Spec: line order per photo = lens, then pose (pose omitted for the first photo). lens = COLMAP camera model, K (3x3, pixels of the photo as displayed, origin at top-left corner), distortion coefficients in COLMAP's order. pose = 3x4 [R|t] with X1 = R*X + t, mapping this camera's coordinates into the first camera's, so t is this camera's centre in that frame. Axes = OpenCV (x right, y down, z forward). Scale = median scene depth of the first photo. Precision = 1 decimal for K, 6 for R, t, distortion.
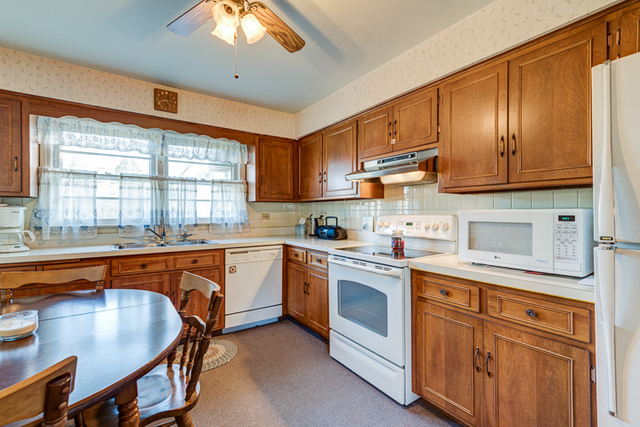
lens RADIAL K [[276.6, 0, 316.5], [0, 276.6, 212.7], [0, 0, 1]] dist [-0.001600, 0.000051]
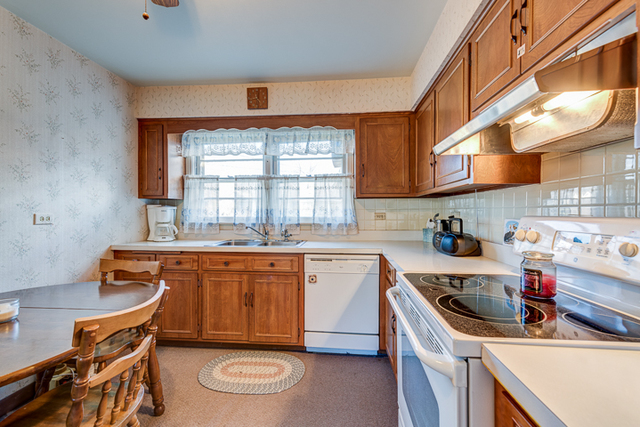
lens RADIAL K [[276.6, 0, 323.2], [0, 276.6, 212.0], [0, 0, 1]] dist [-0.001600, 0.000051]
pose [[0.777809, 0.001658, -0.628498, 0.253251], [-0.002384, 0.999997, -0.000313, 0.001385], [0.628496, 0.001742, 0.777811, 0.370952]]
